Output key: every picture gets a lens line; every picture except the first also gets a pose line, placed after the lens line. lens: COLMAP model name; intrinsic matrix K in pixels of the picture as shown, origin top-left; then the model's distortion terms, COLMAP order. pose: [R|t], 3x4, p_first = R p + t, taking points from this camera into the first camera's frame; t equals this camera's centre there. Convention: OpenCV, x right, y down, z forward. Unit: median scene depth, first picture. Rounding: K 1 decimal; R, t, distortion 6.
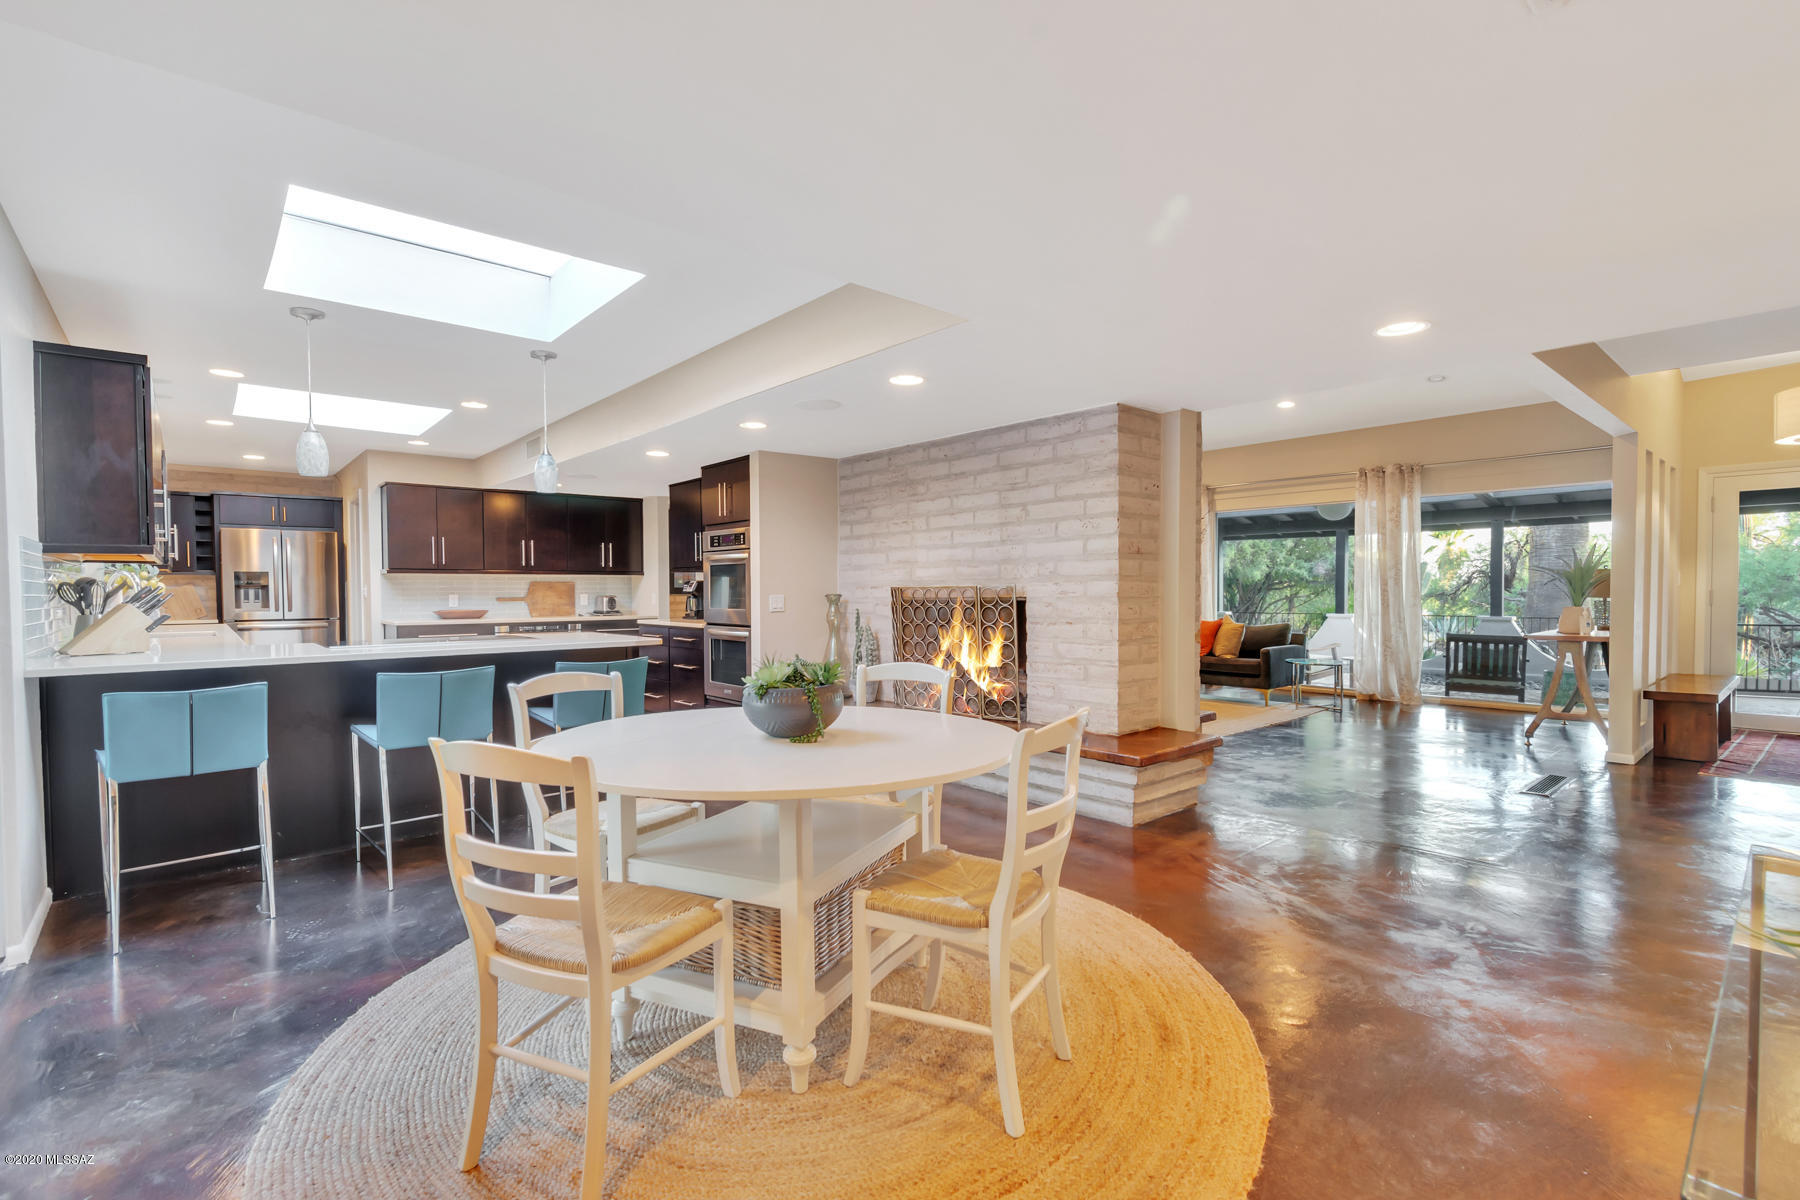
lens RADIAL K [[815.9, 0, 902.5], [0, 815.9, 606.0], [0, 0, 1]] dist [0.000768, -0.001569]
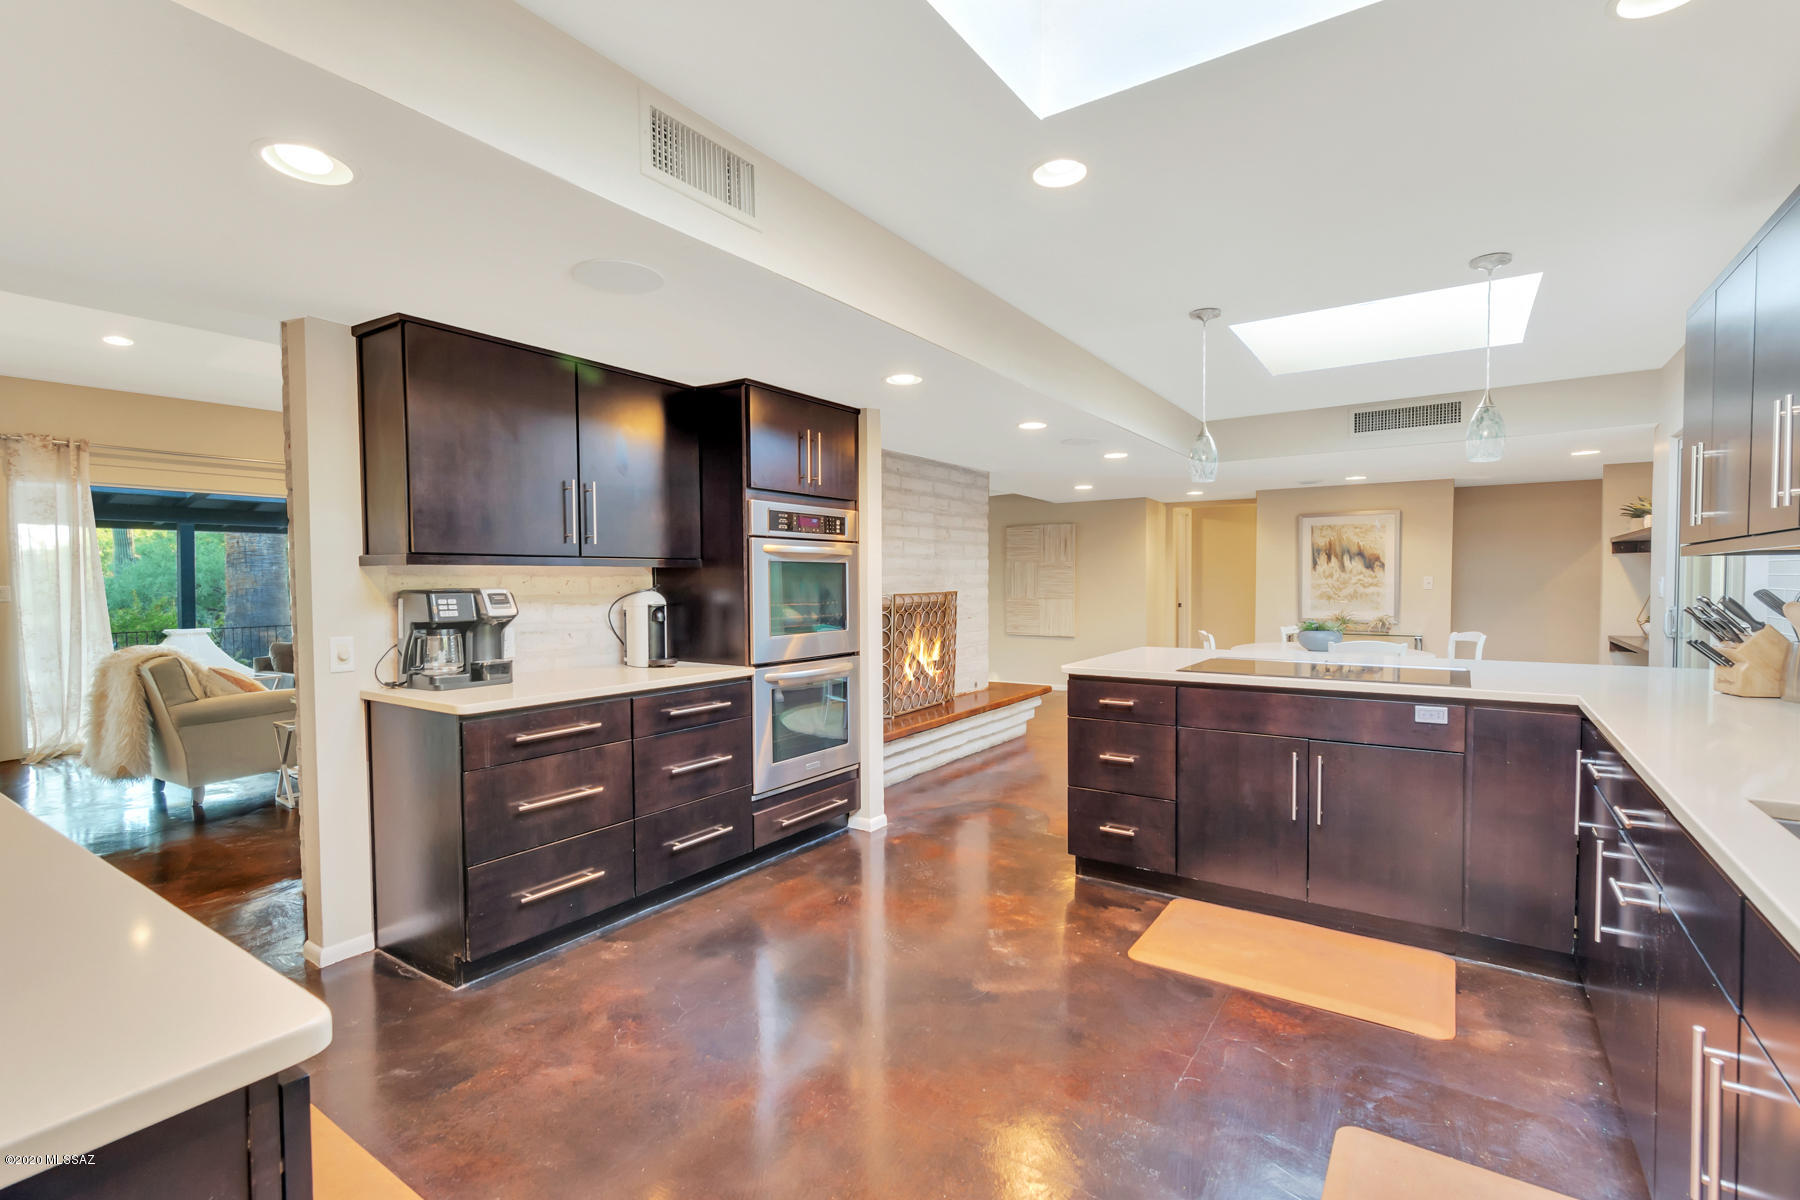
lens RADIAL K [[815.9, 0, 905.8], [0, 815.9, 602.4], [0, 0, 1]] dist [0.000768, -0.001569]
pose [[-0.257279, -0.018854, 0.966153, -0.821786], [0.029267, 0.999199, 0.027292, -0.034723], [-0.965894, 0.035298, -0.256521, 1.072849]]
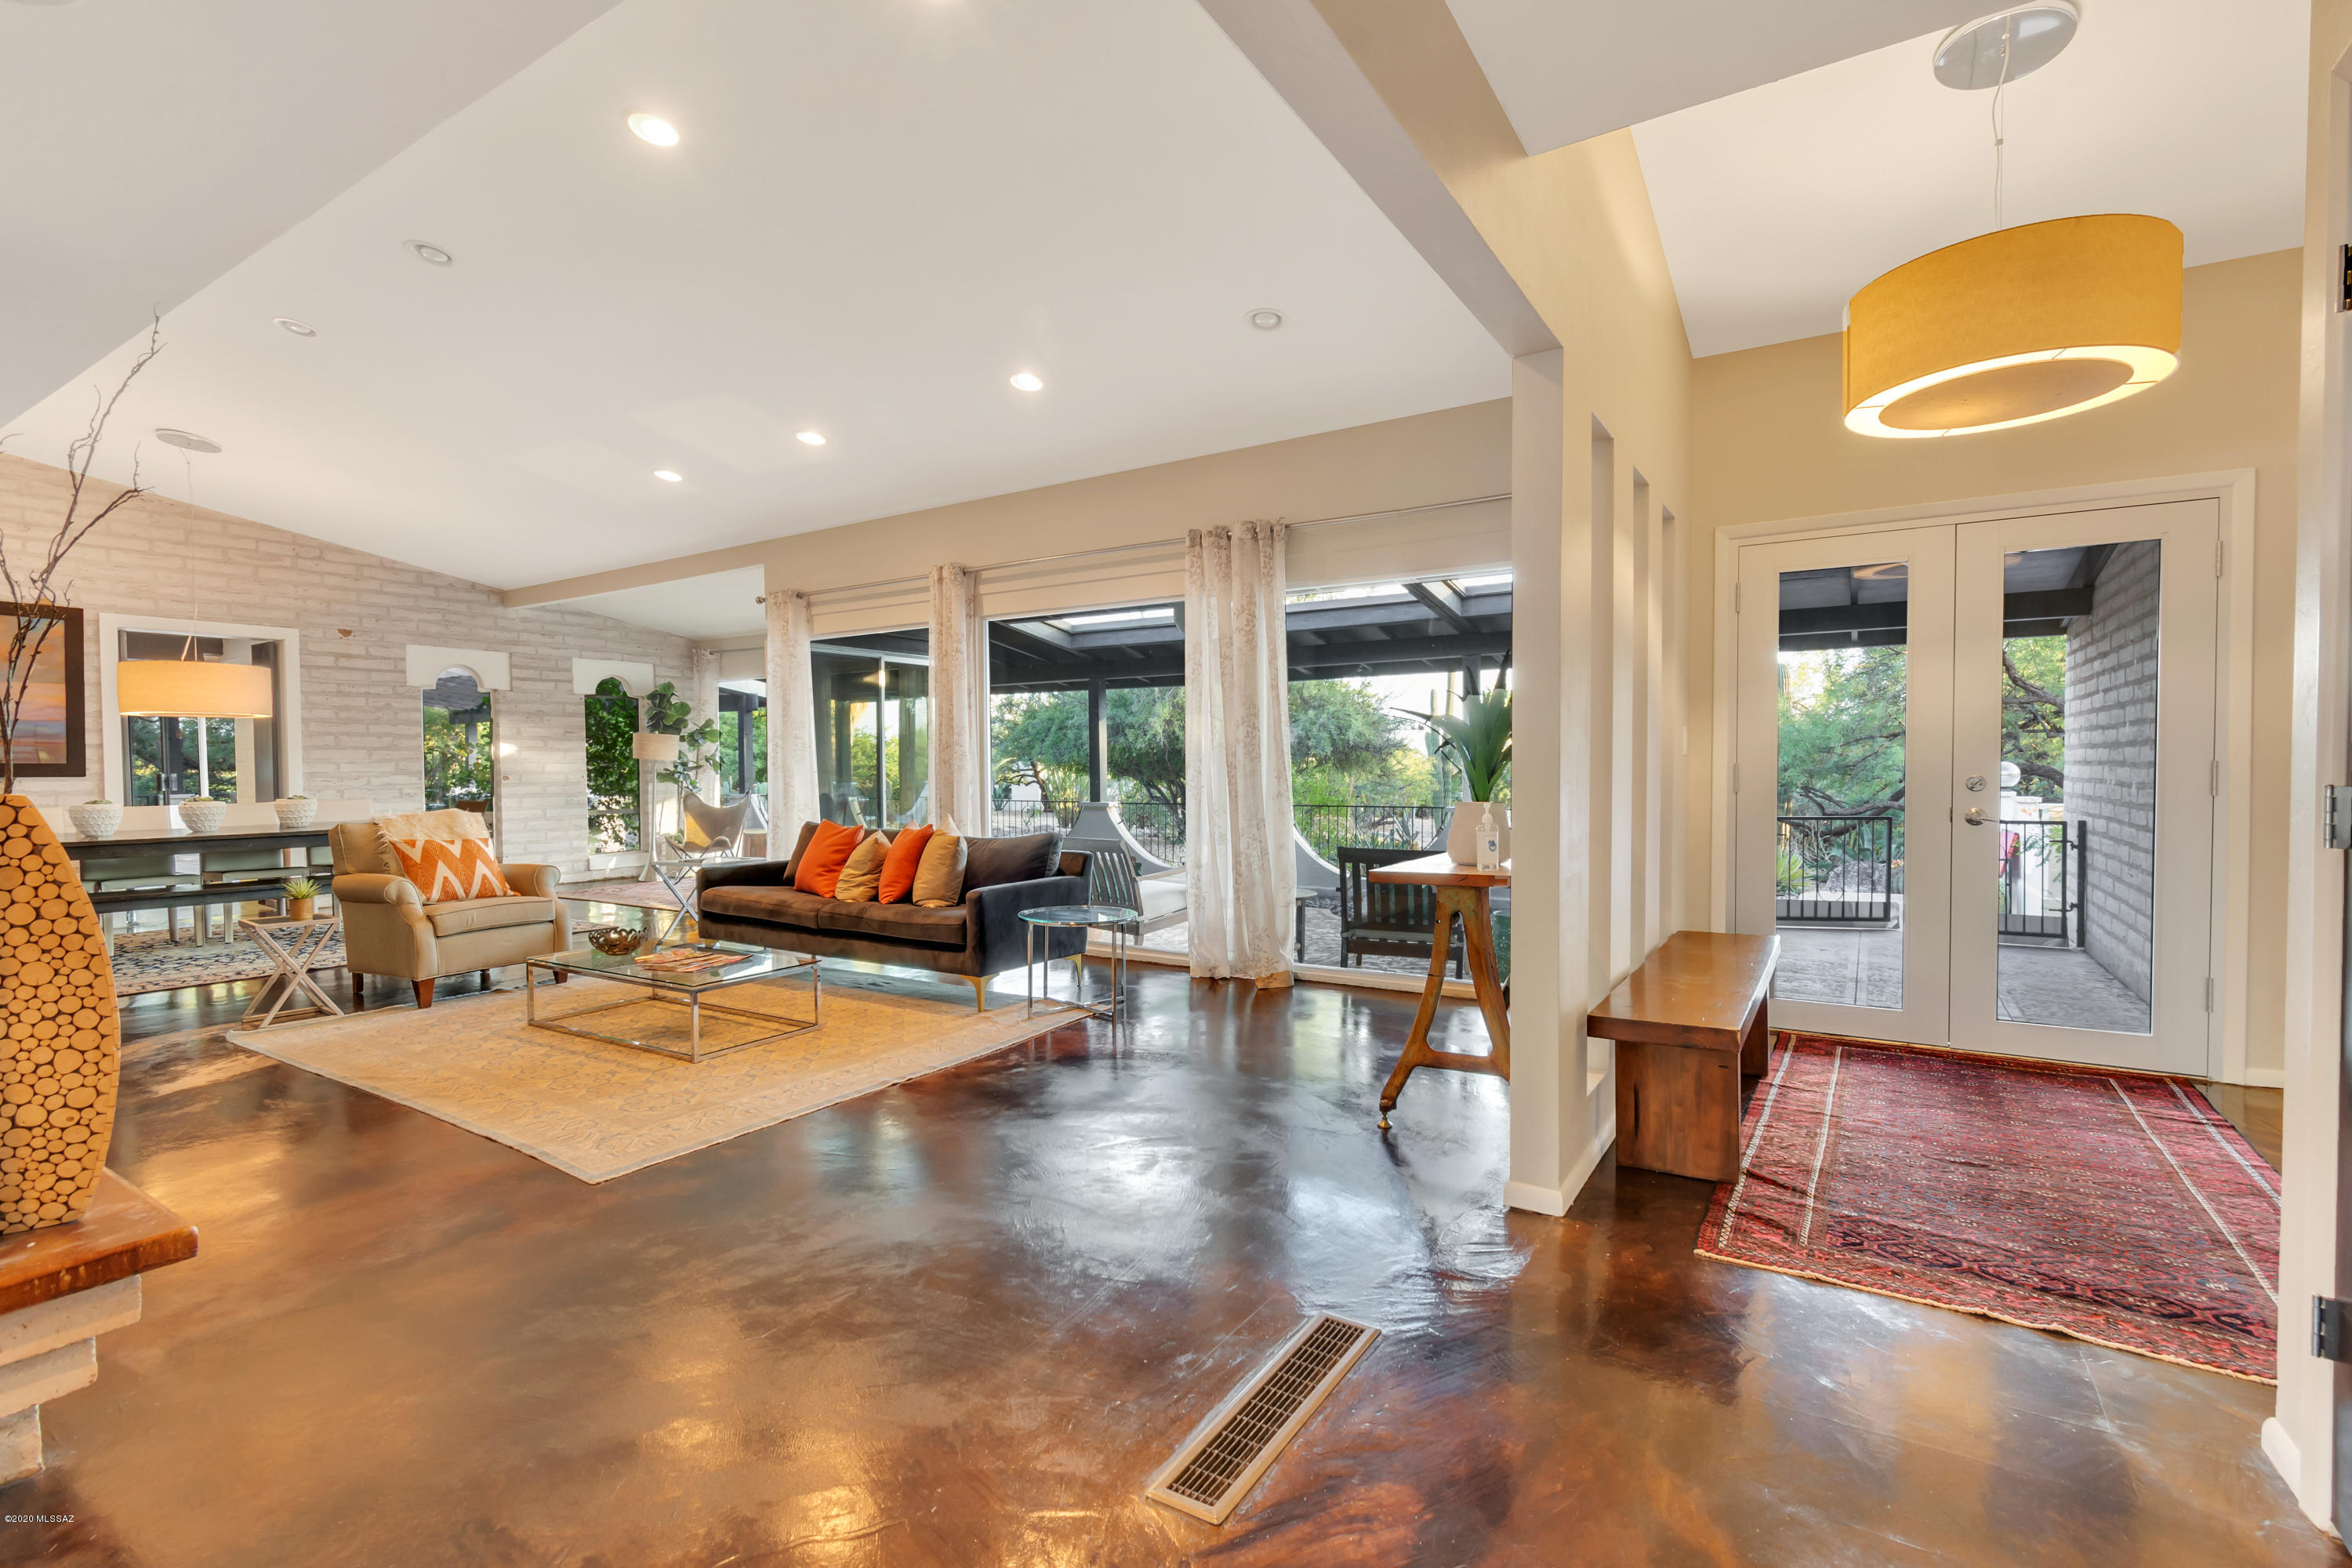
lens RADIAL K [[1066.1, 0, 1185.6], [0, 1066.1, 789.7], [0, 0, 1]] dist [0.000768, -0.001569]
pose [[0.958074, -0.007423, 0.286424, 0.500606], [0.007039, 0.999972, 0.002372, -0.008175], [-0.286434, -0.000256, 0.958100, 0.488132]]
